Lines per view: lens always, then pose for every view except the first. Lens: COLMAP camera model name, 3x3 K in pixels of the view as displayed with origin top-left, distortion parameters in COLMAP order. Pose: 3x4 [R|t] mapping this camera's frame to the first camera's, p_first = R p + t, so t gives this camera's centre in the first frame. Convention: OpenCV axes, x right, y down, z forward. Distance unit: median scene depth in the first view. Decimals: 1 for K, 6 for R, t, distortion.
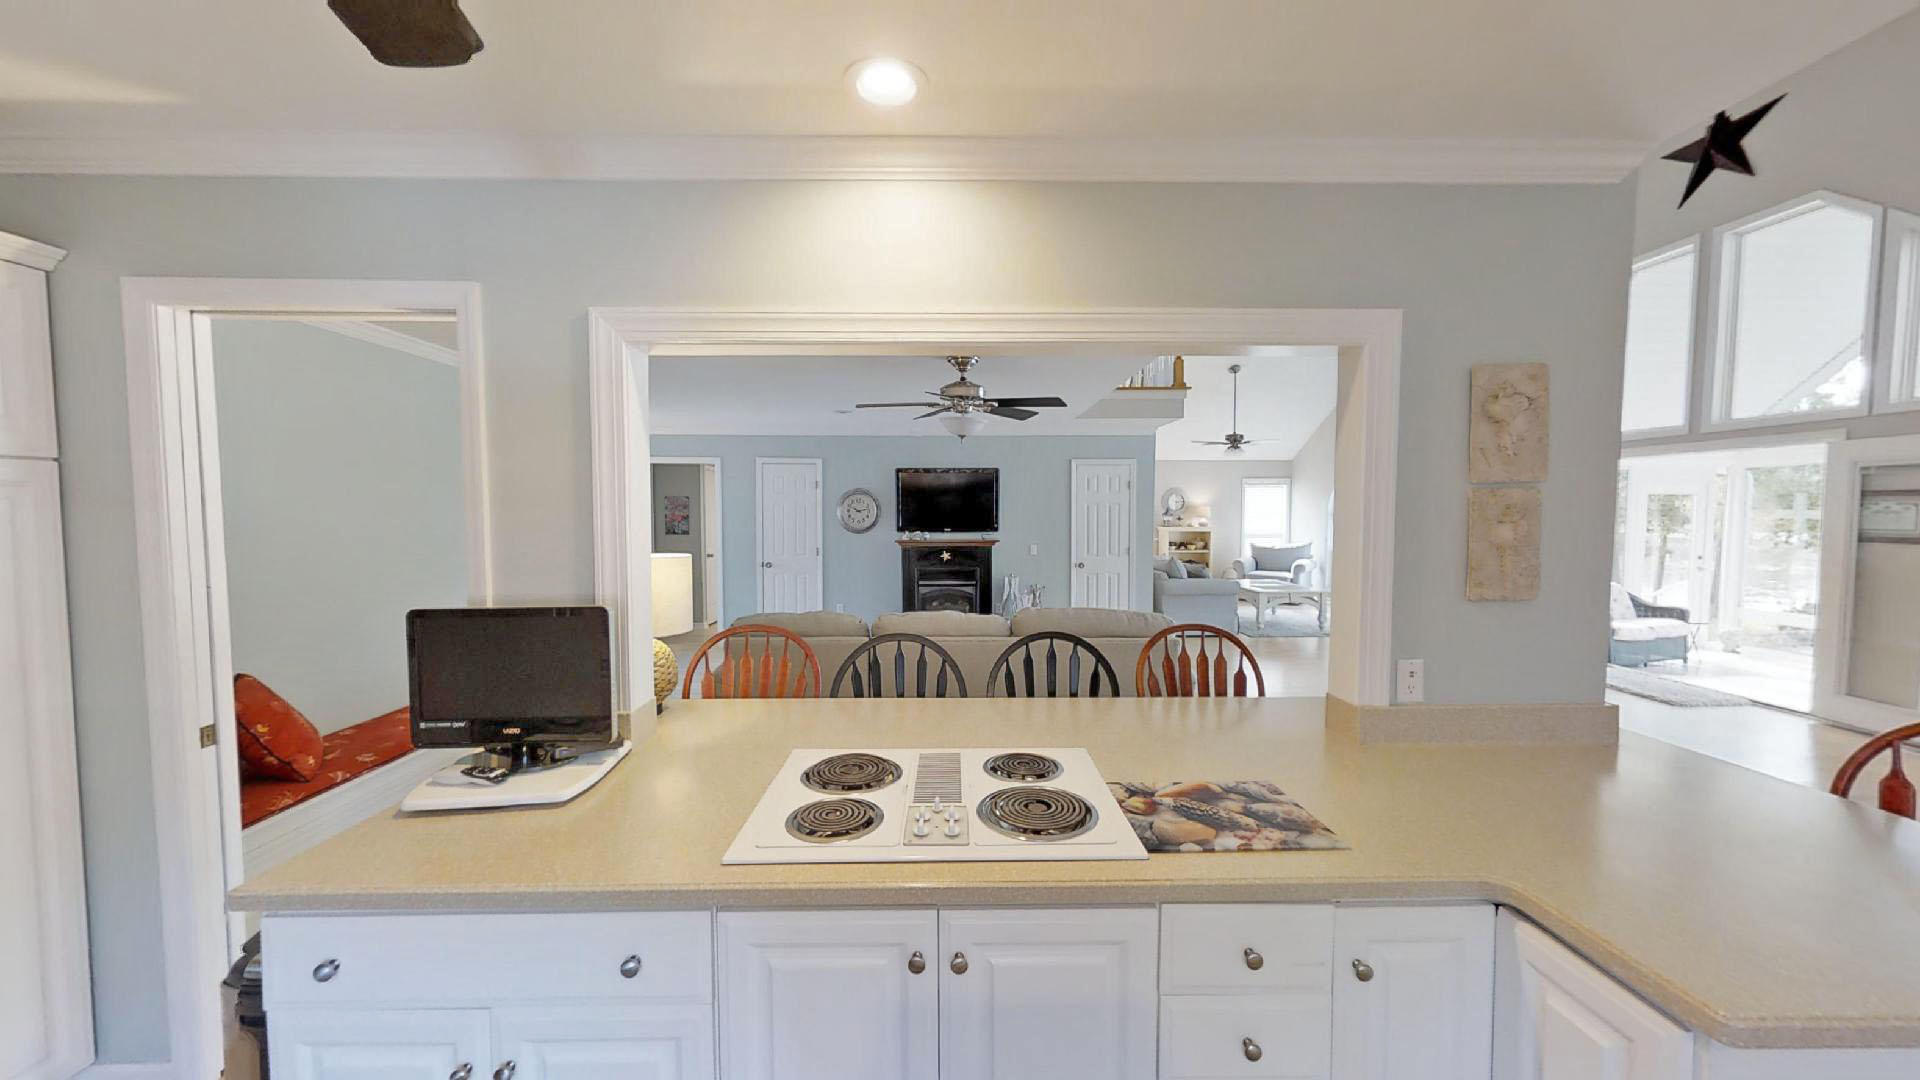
lens RADIAL K [[669.6, 0, 962.0], [0, 669.6, 543.9], [0, 0, 1]] dist [0.001892, 0.000156]
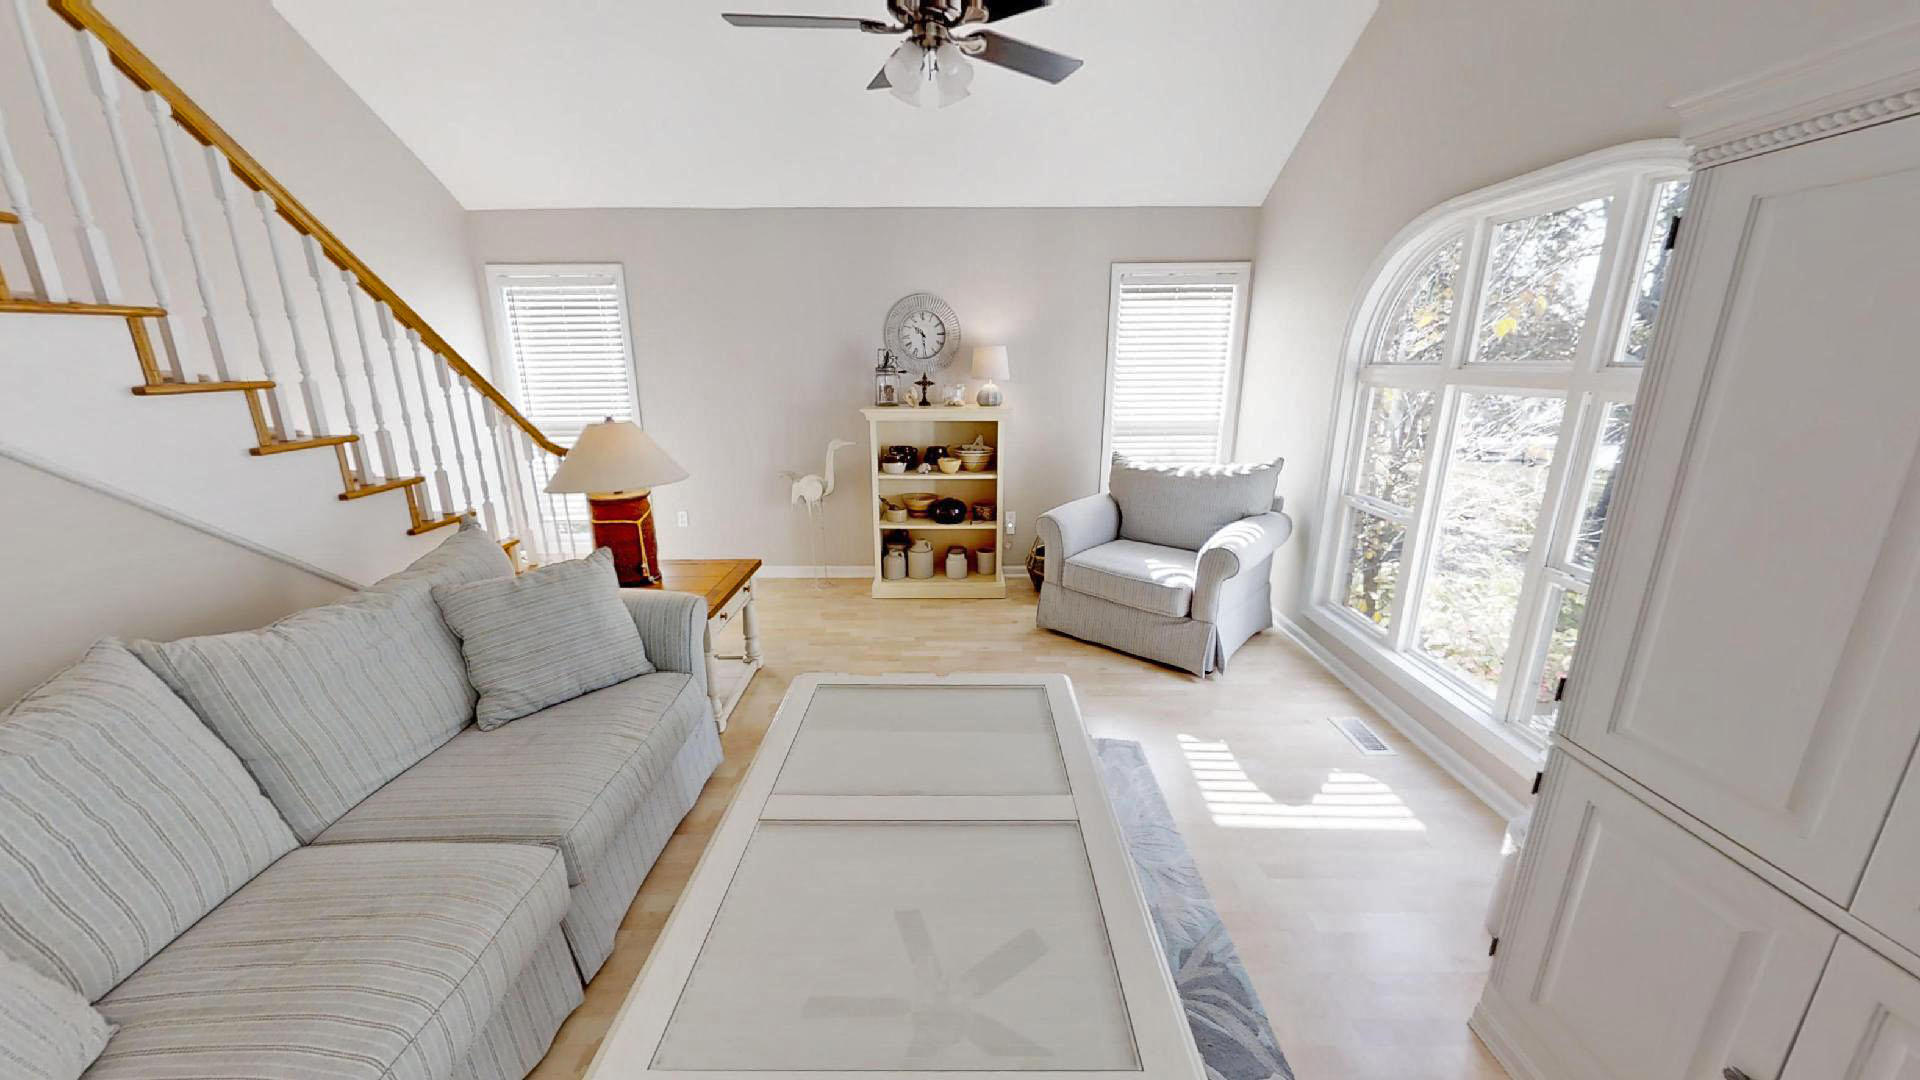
lens RADIAL K [[669.6, 0, 953.9], [0, 669.6, 539.6], [0, 0, 1]] dist [0.001892, 0.000156]
pose [[0.999542, 0.018230, -0.024157, 0.354542], [-0.012855, 0.978380, 0.206417, -0.030157], [0.027397, -0.206012, 0.978166, 0.638869]]
